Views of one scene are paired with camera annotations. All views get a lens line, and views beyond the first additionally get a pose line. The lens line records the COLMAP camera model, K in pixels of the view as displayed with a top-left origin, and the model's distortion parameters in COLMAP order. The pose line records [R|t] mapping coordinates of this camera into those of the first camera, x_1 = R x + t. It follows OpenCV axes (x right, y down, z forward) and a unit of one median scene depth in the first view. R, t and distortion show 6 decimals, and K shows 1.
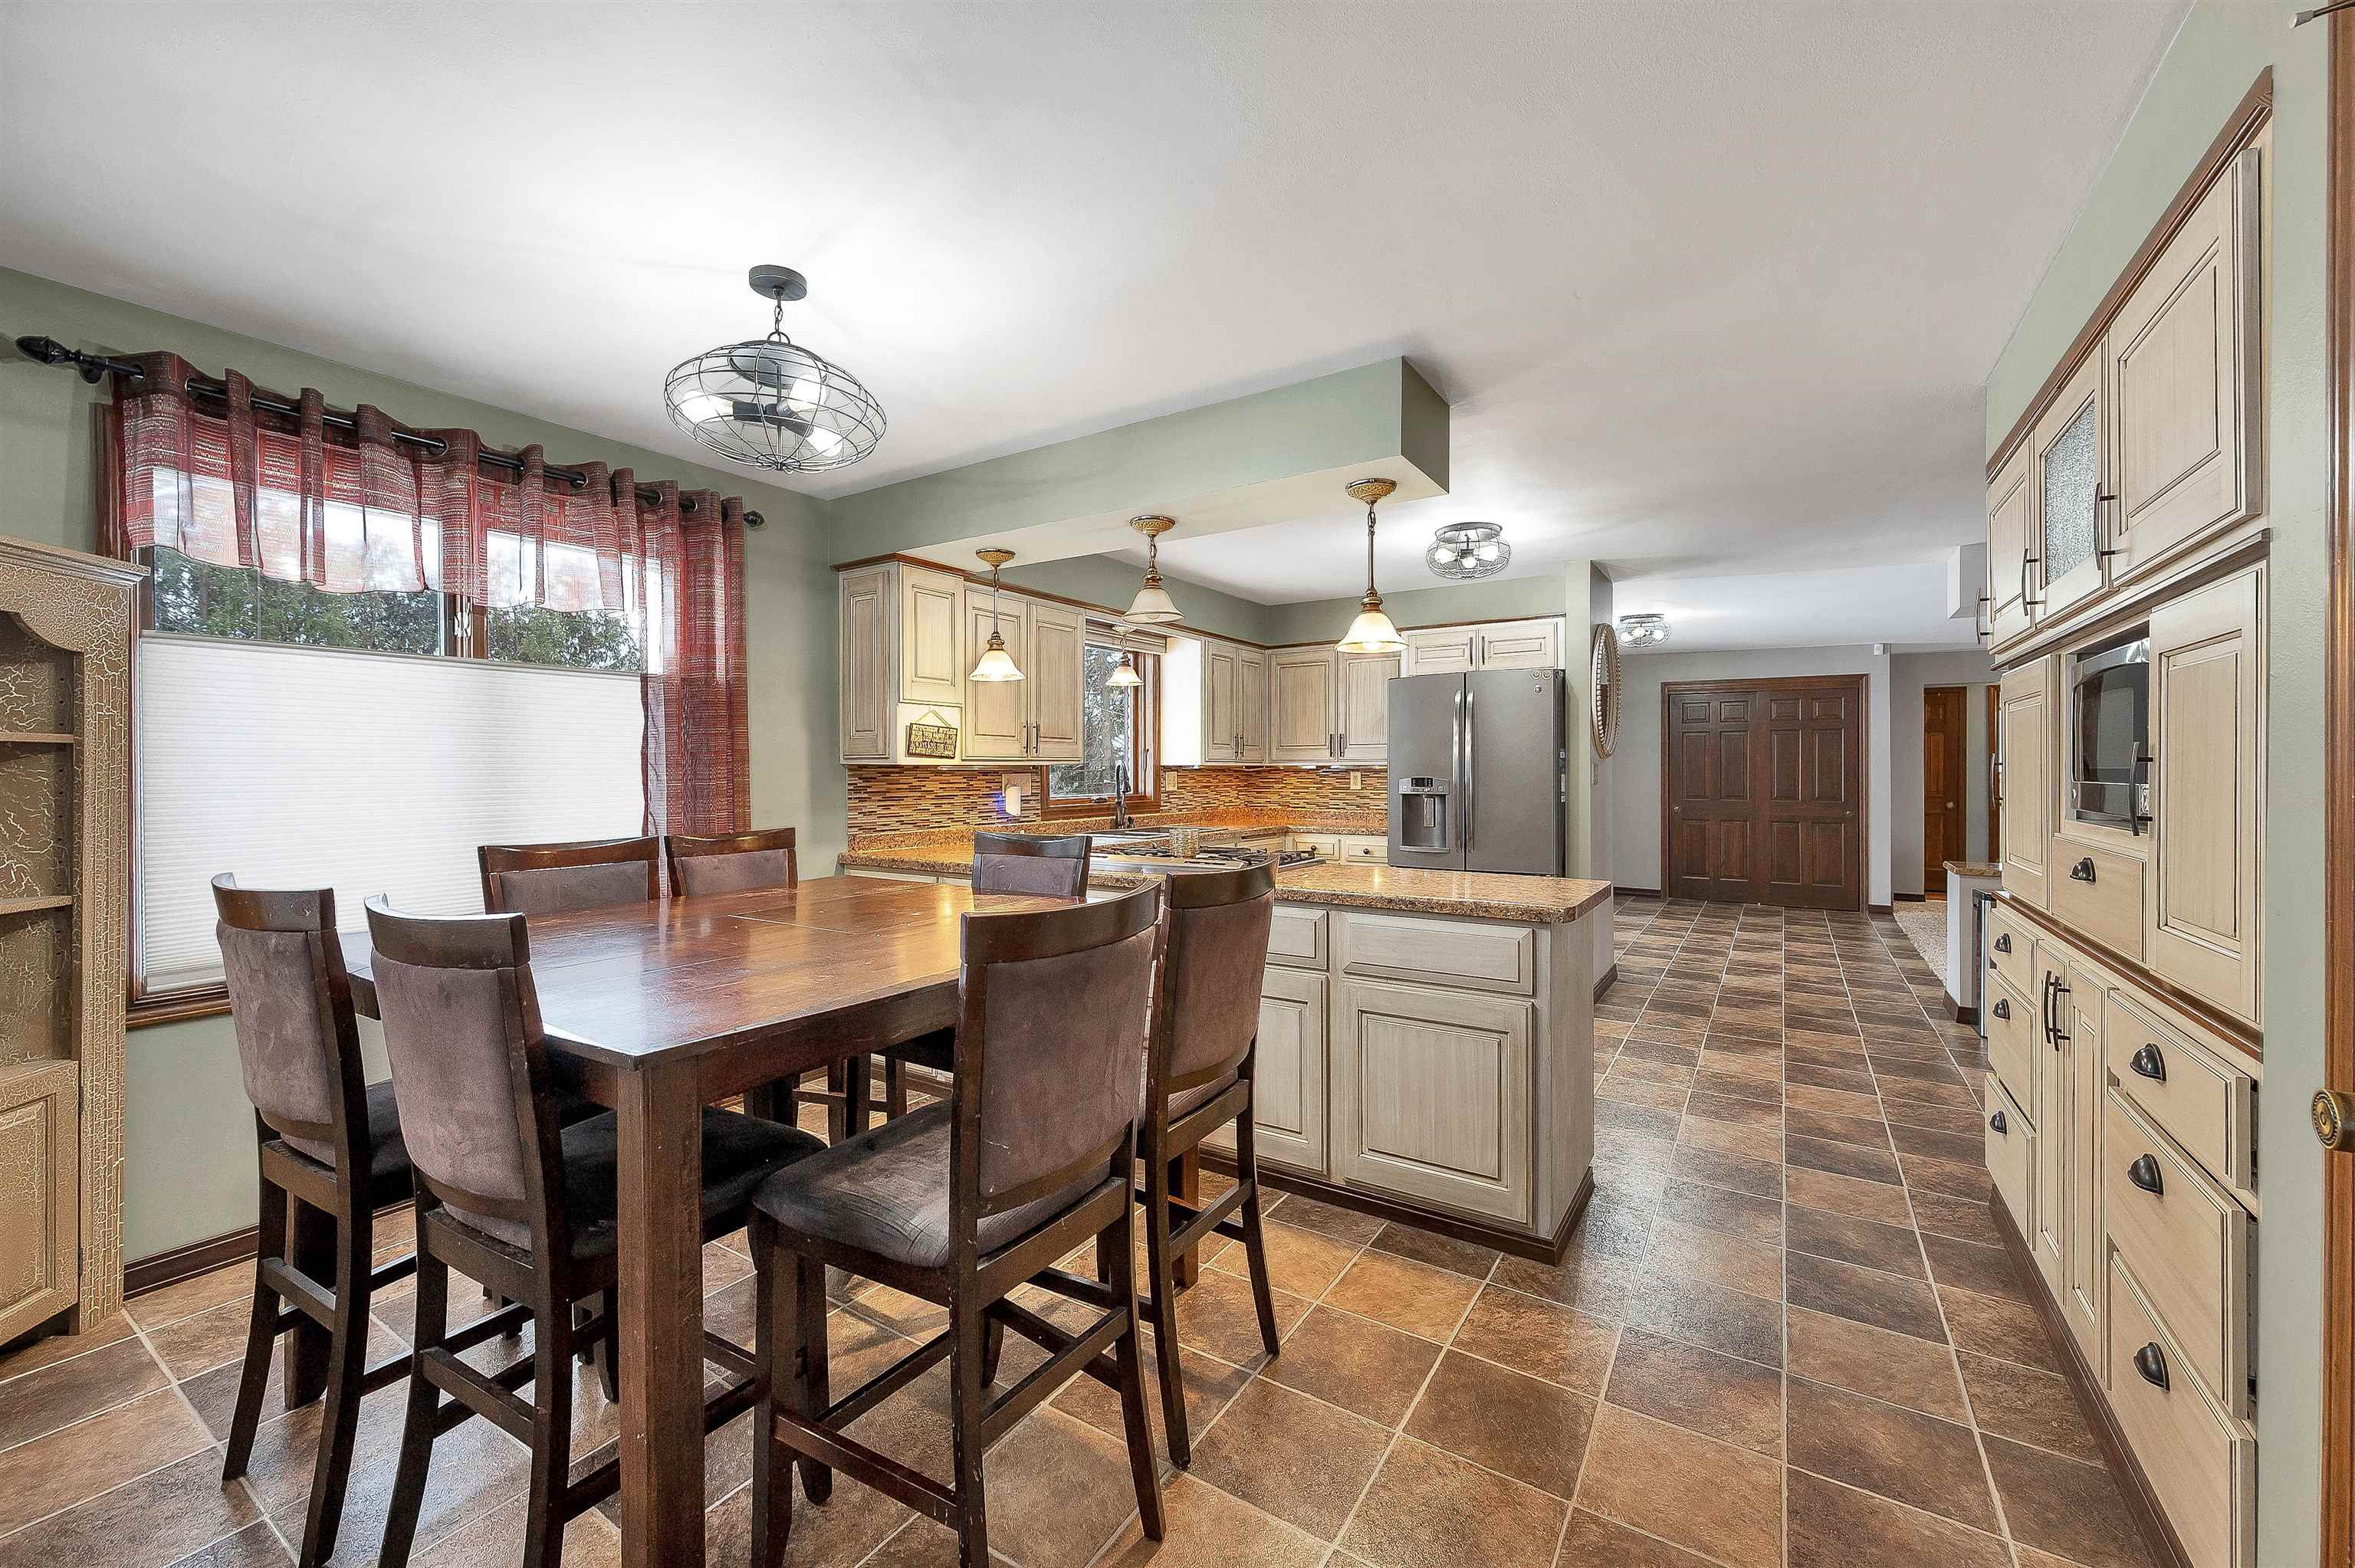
lens RADIAL K [[928.8, 0, 1186.8], [0, 928.8, 772.5], [0, 0, 1]] dist [-0.003804, -0.000183]
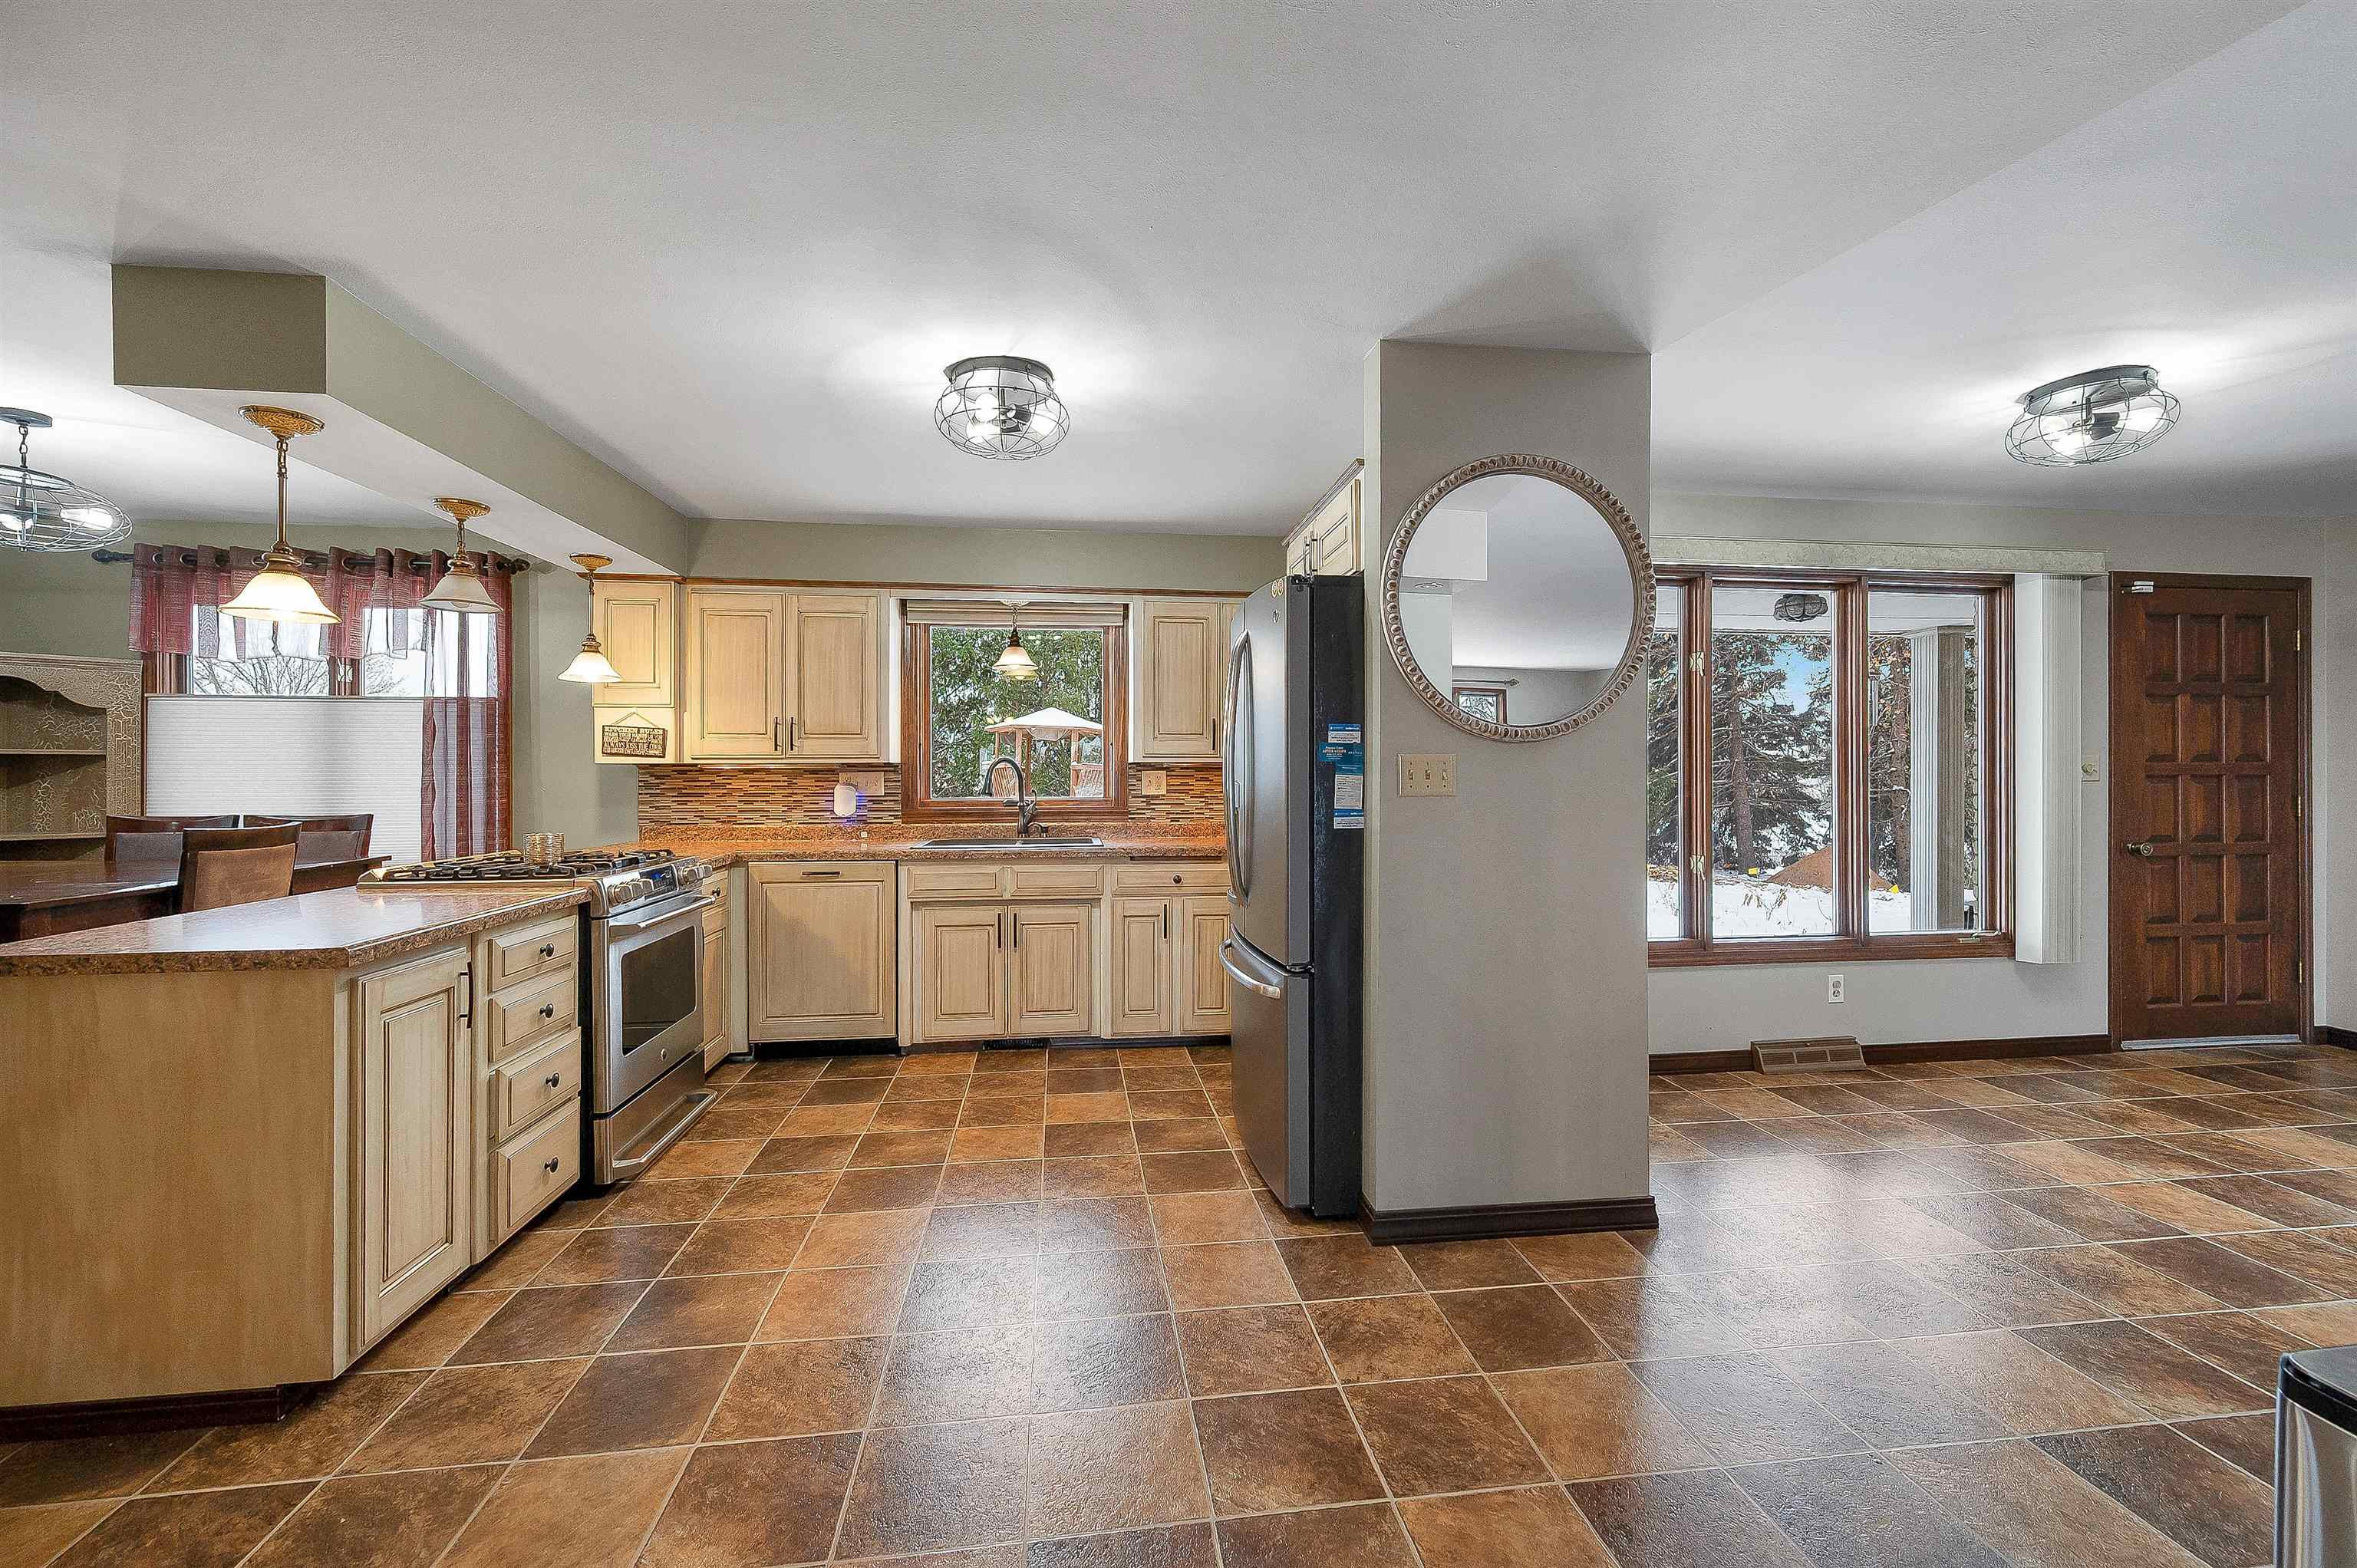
lens RADIAL K [[961.4, 0, 1189.1], [0, 961.4, 776.8], [0, 0, 1]] dist [-0.005468, -0.000317]
pose [[0.651374, -0.000382, -0.758757, 0.790331], [-0.002408, 0.999994, -0.002571, 0.007122], [0.758753, 0.003502, 0.651369, 0.608965]]
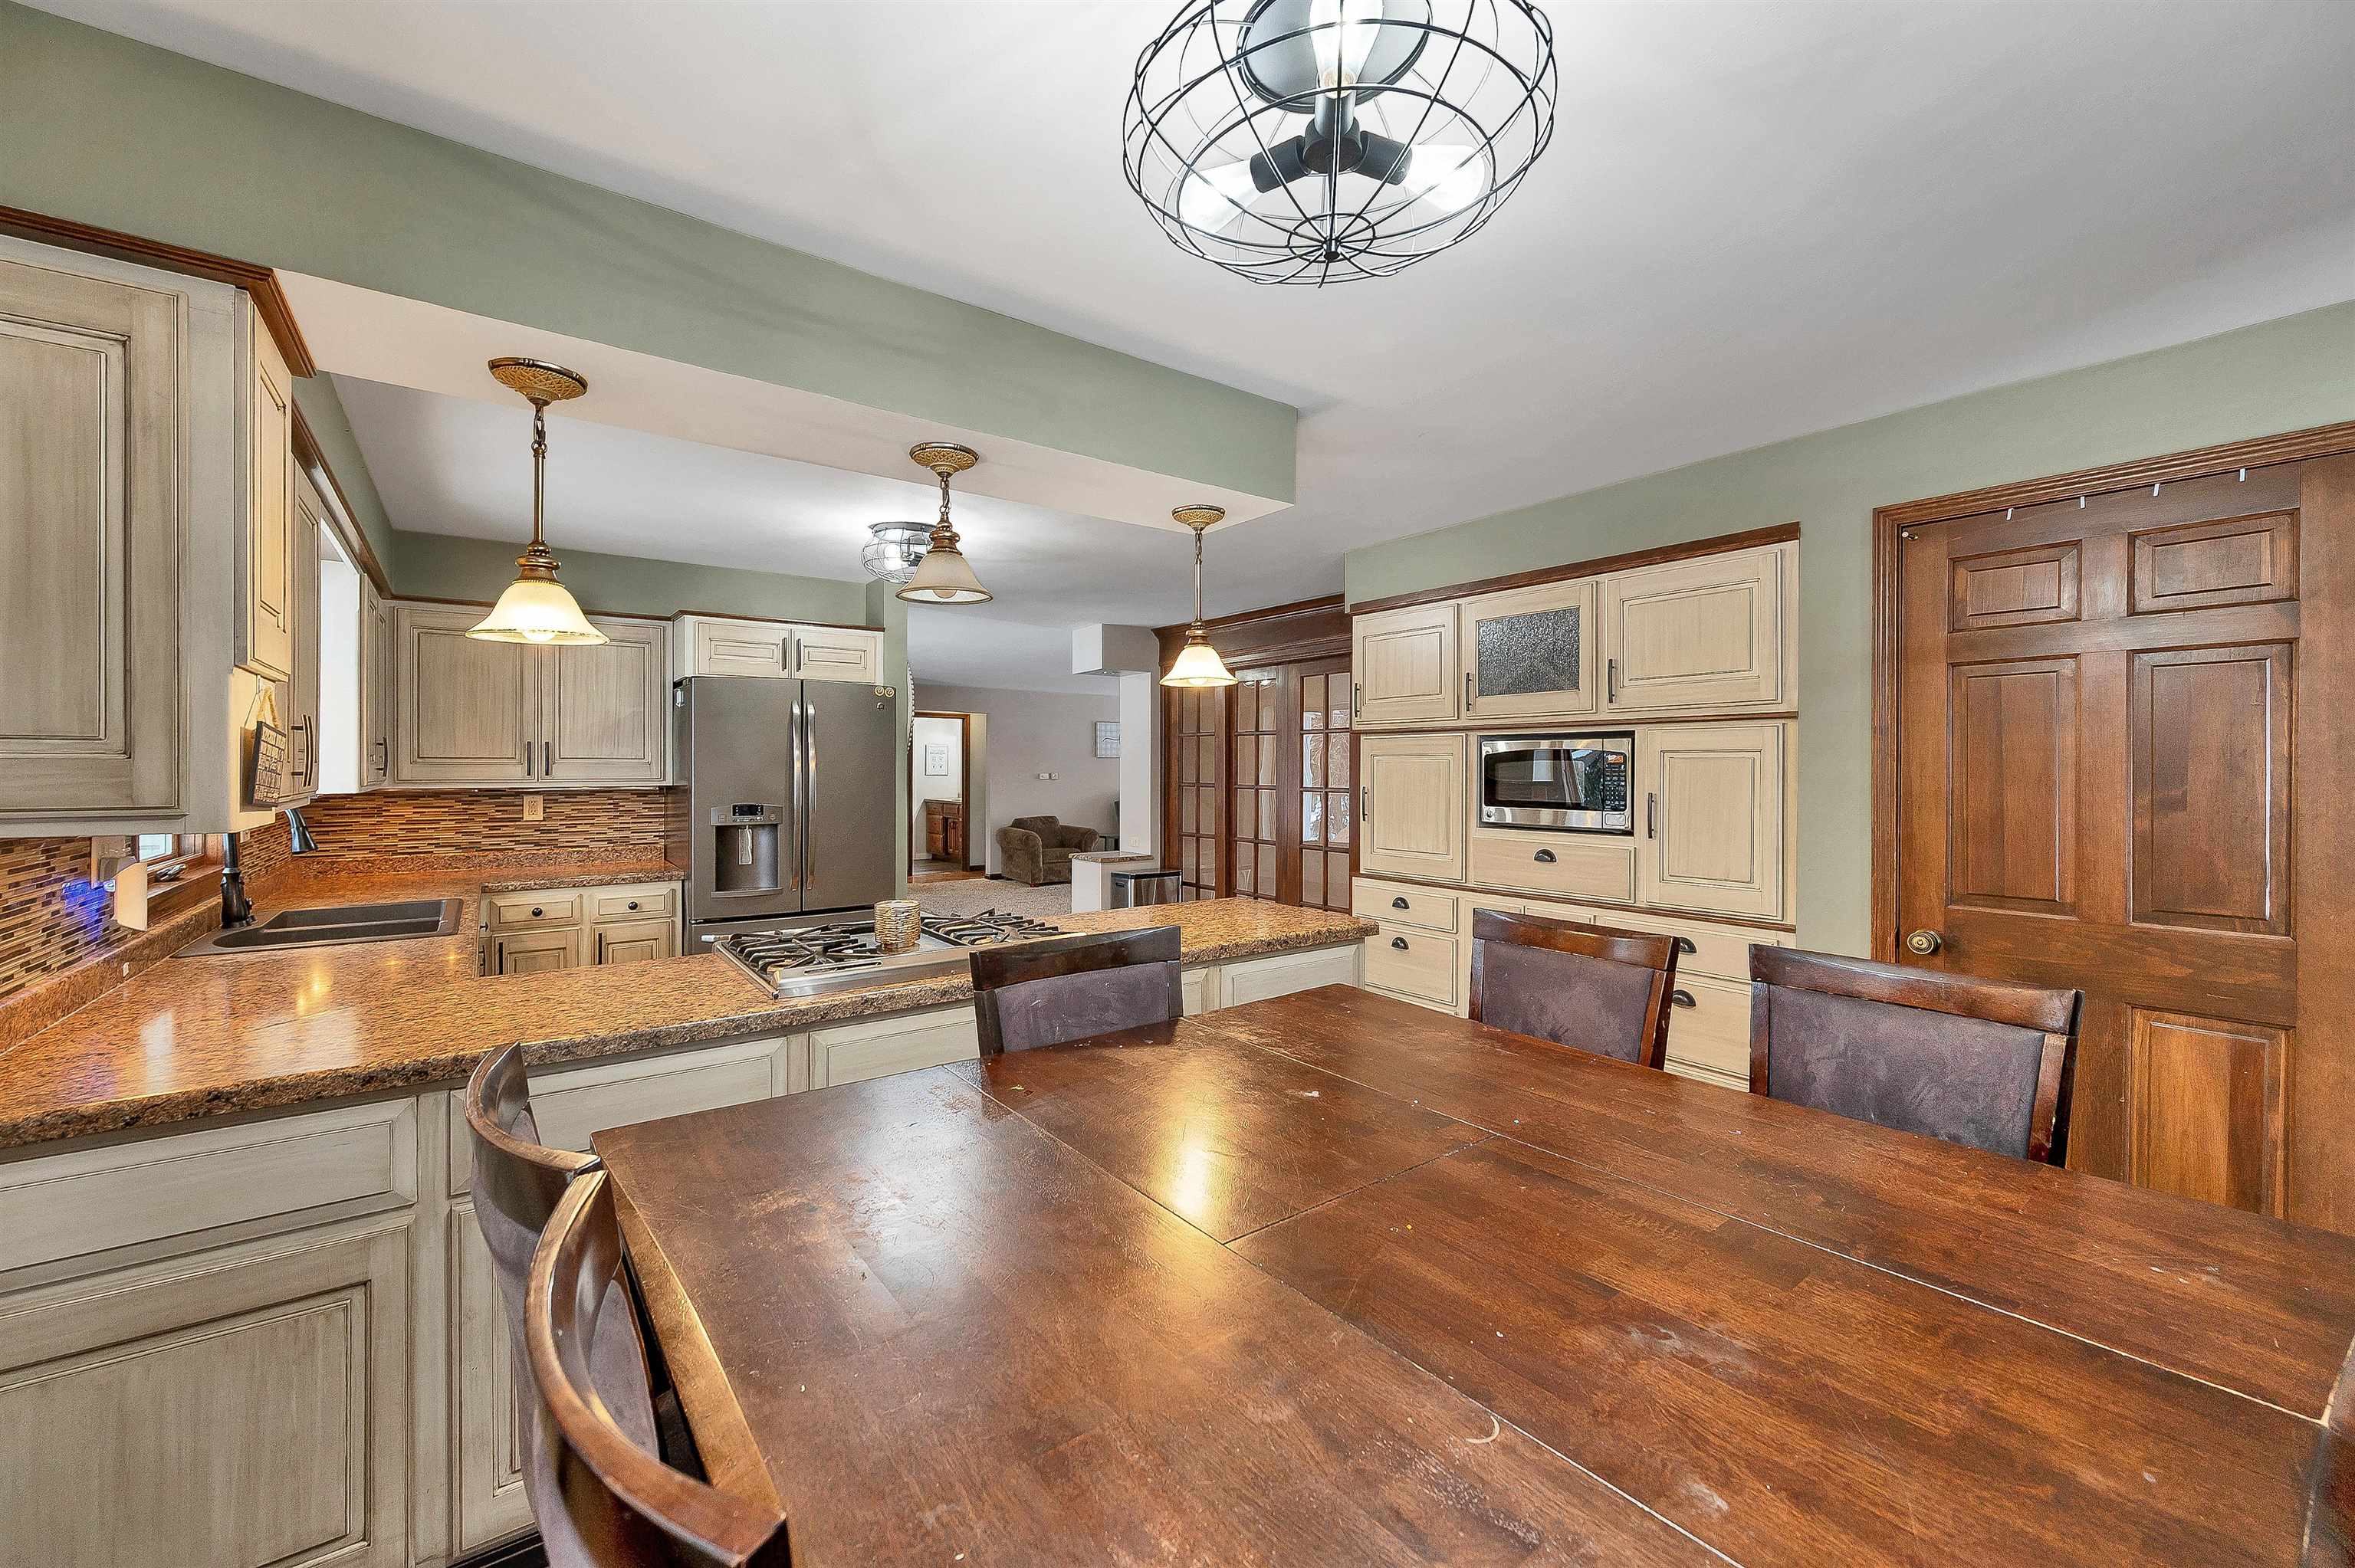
lens RADIAL K [[928.8, 0, 1178.6], [0, 928.8, 772.0], [0, 0, 1]] dist [-0.003804, -0.000183]
pose [[0.353668, 0.001007, 0.935371, -0.397414], [-0.000329, 0.999999, -0.000952, -0.023640], [-0.935371, 0.000029, 0.353668, 0.390928]]
